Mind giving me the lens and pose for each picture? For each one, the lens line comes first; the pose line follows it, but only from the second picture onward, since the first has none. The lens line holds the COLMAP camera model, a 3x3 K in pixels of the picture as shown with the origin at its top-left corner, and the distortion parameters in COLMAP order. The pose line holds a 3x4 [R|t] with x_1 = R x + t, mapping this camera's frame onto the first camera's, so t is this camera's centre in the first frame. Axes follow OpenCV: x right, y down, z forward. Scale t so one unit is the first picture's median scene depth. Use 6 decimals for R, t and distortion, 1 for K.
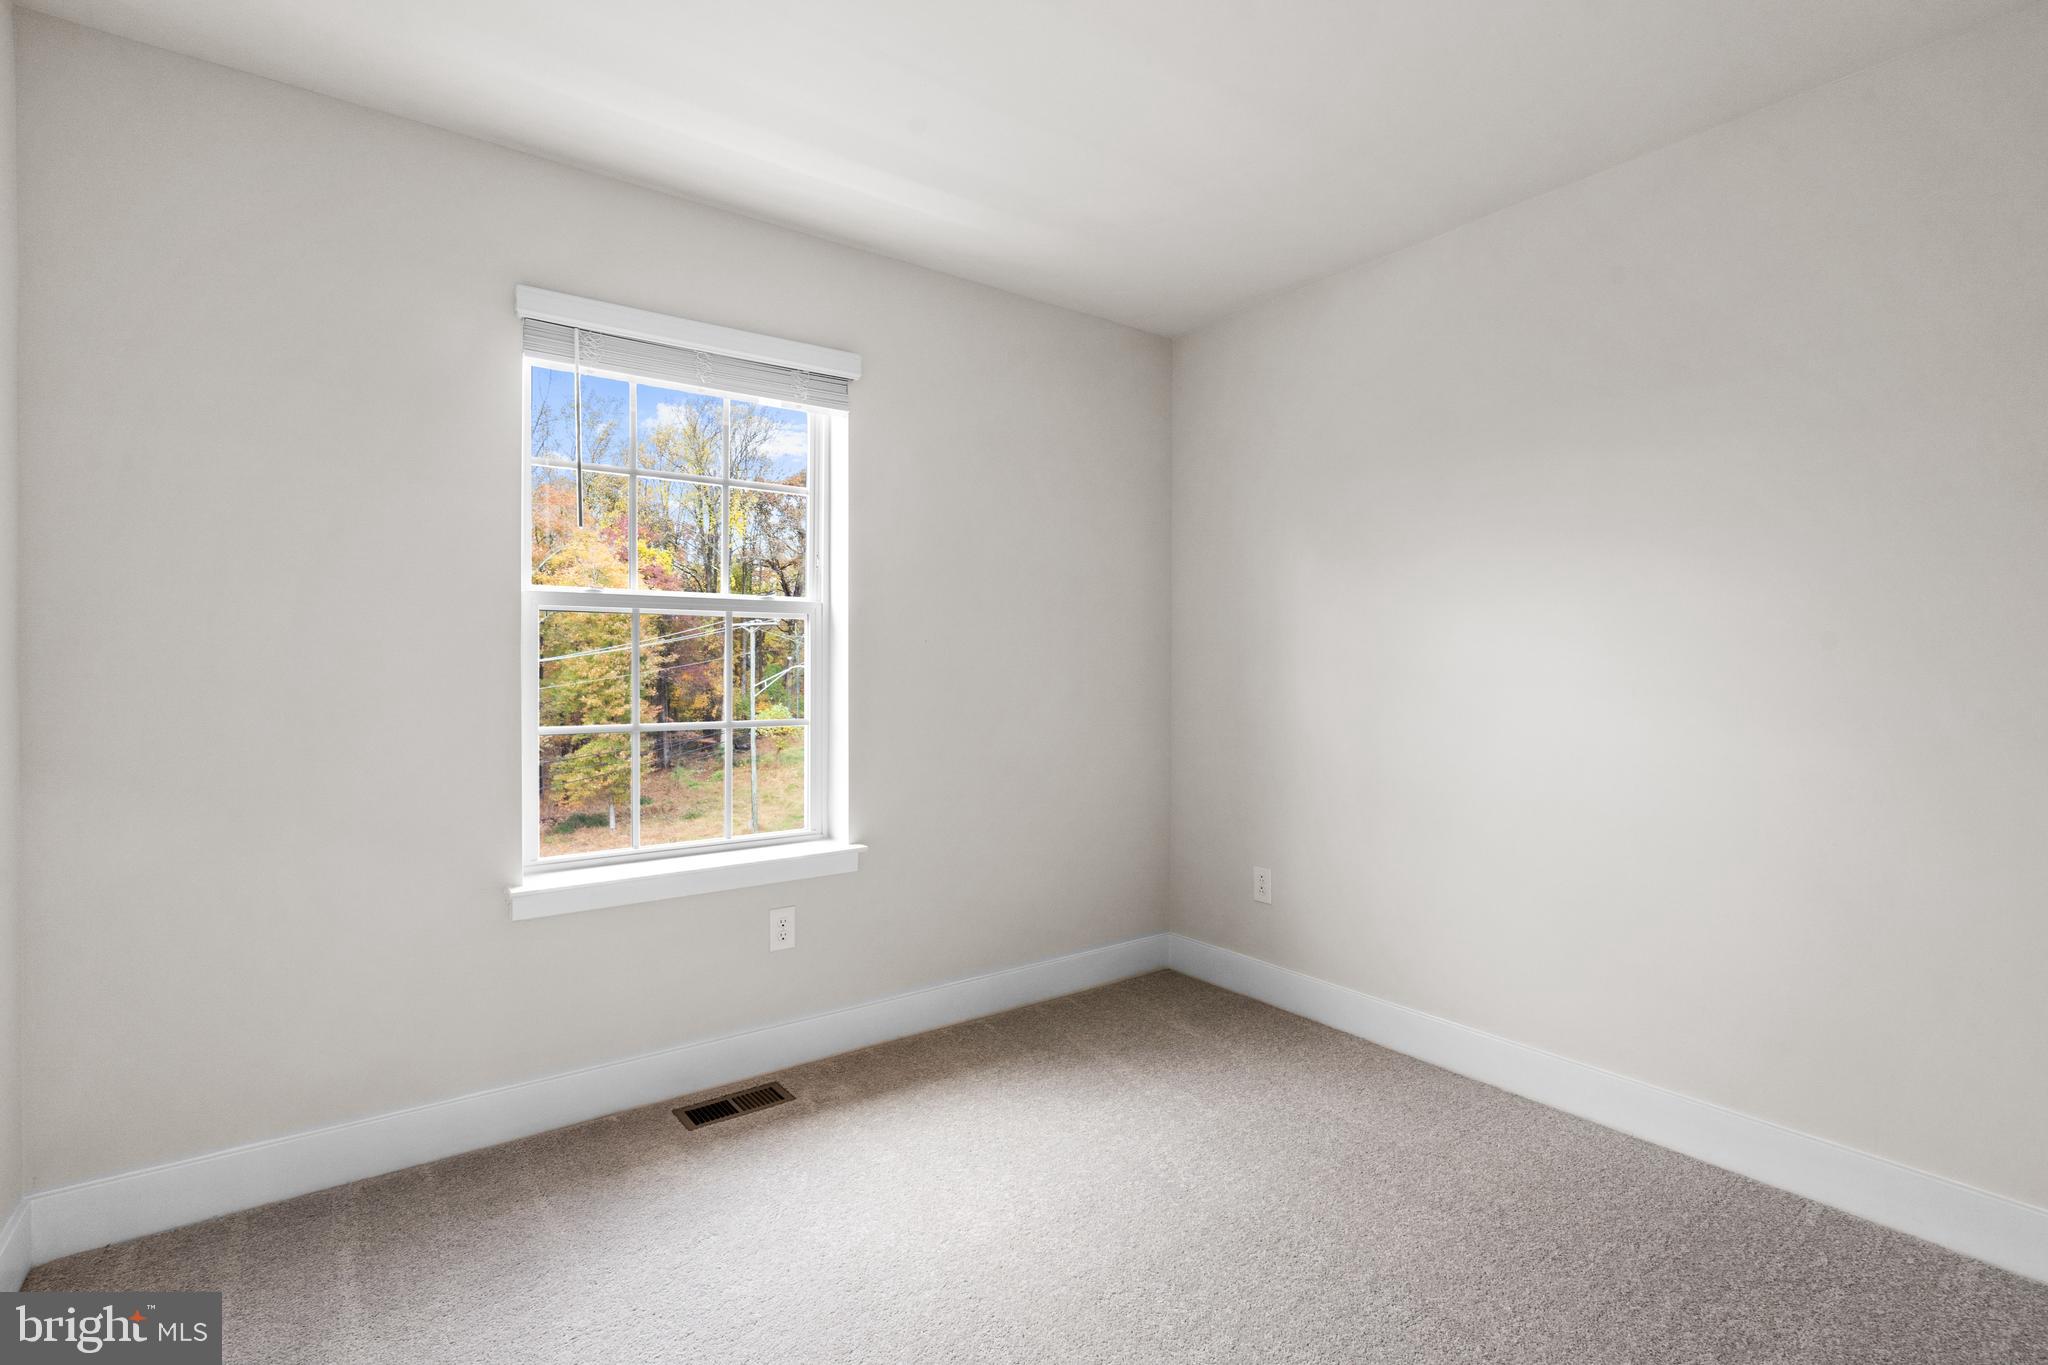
lens RADIAL K [[952.1, 0, 1023.5], [0, 952.1, 662.4], [0, 0, 1]] dist [-0.003673, 0.000325]
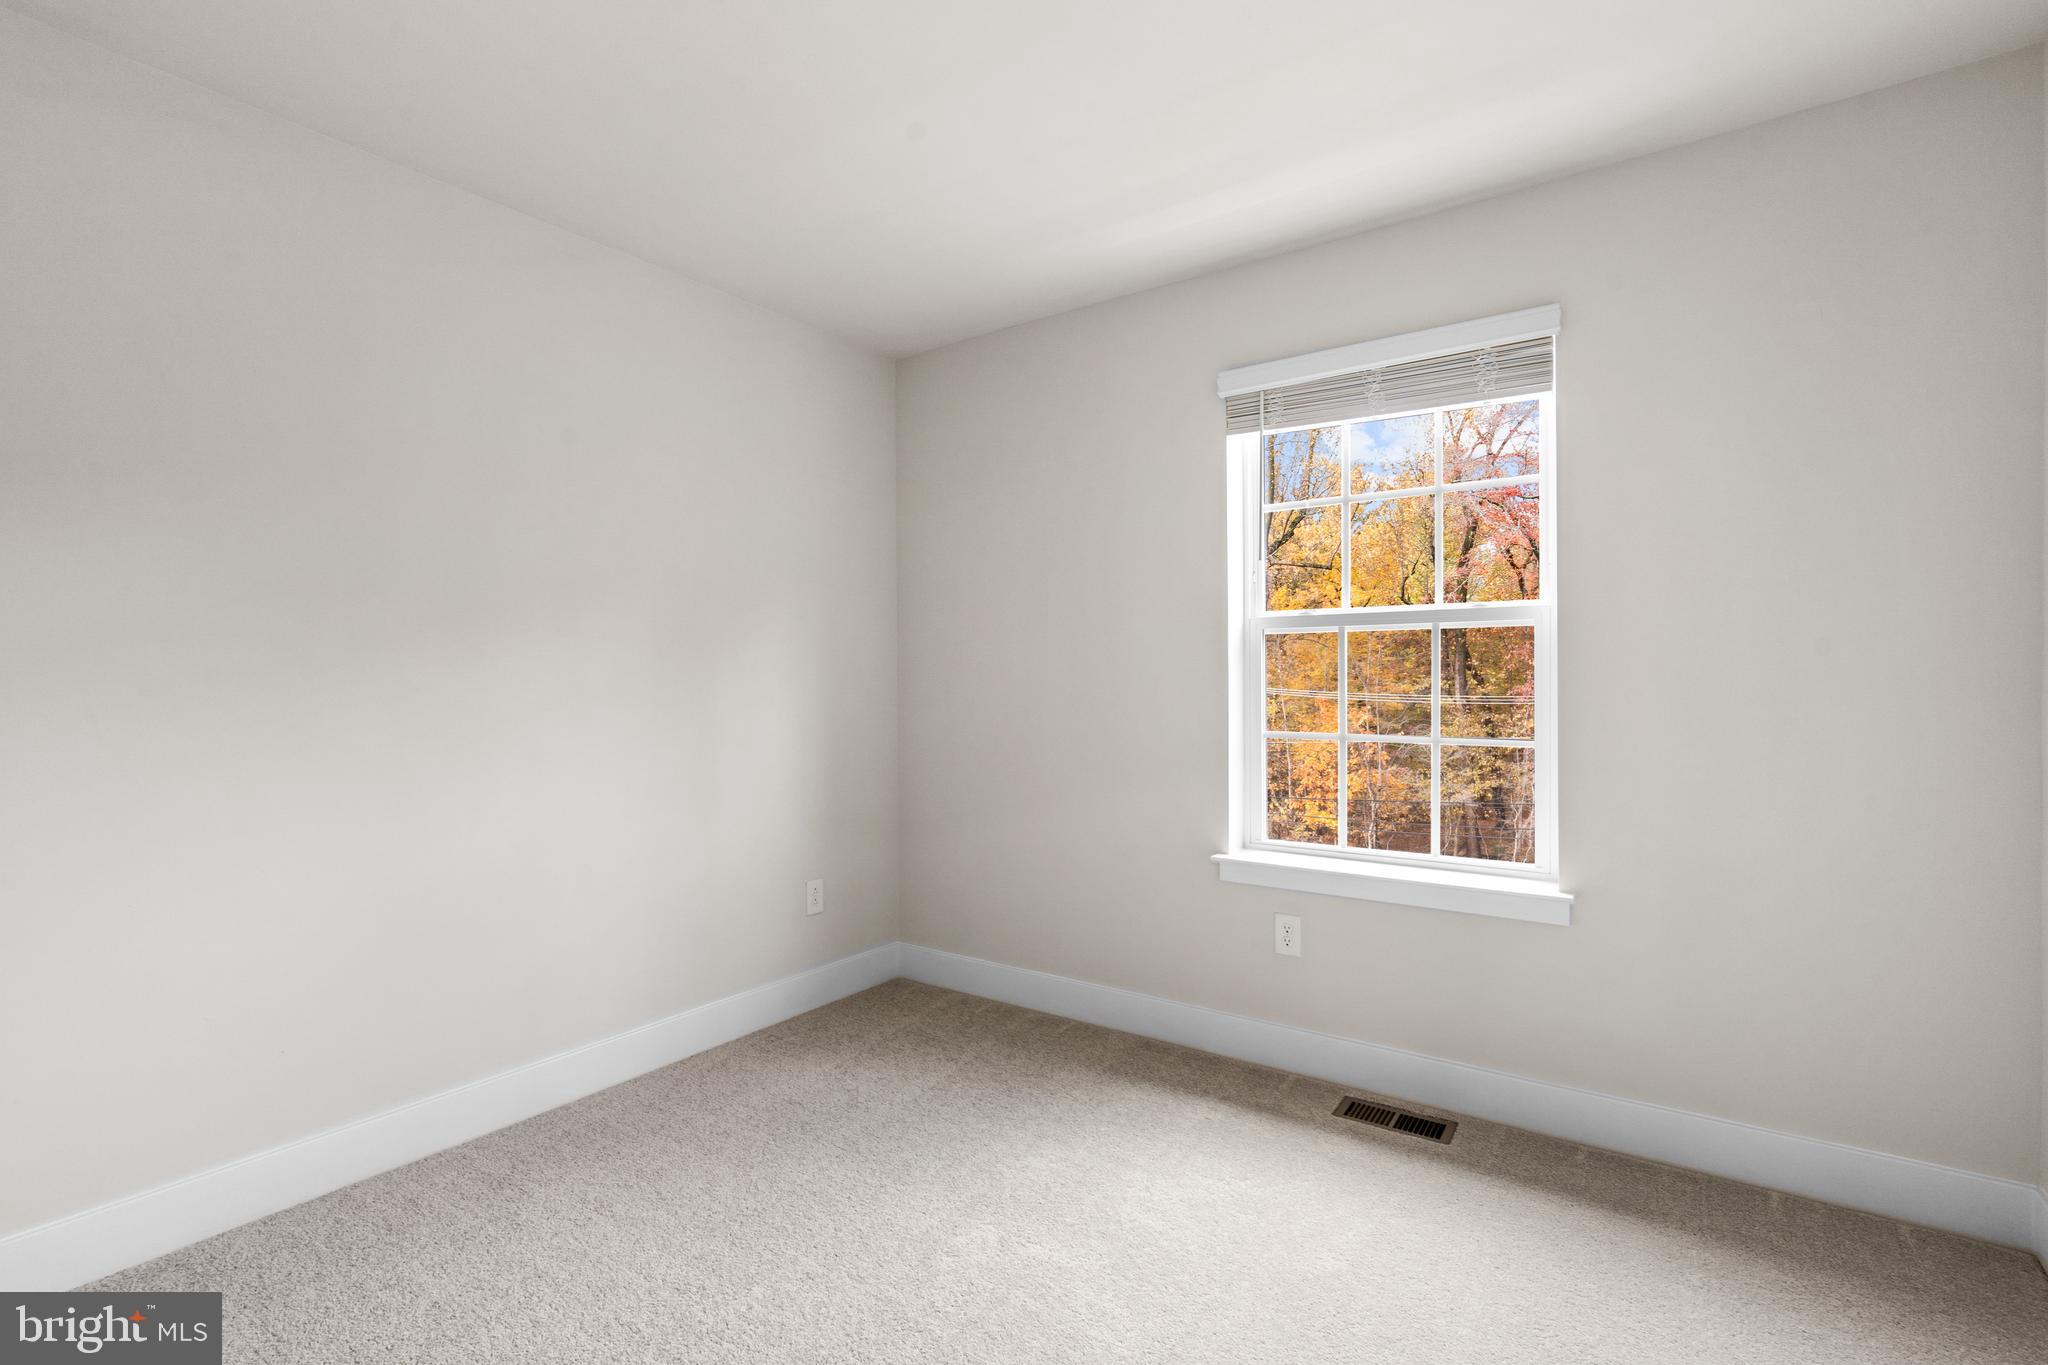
lens RADIAL K [[952.1, 0, 1014.5], [0, 952.1, 685.4], [0, 0, 1]] dist [-0.003673, 0.000325]
pose [[0.314405, 0.010517, -0.949231, 0.530619], [0.012680, 0.999803, 0.015277, -0.011200], [0.949204, -0.016839, 0.314209, 0.323005]]
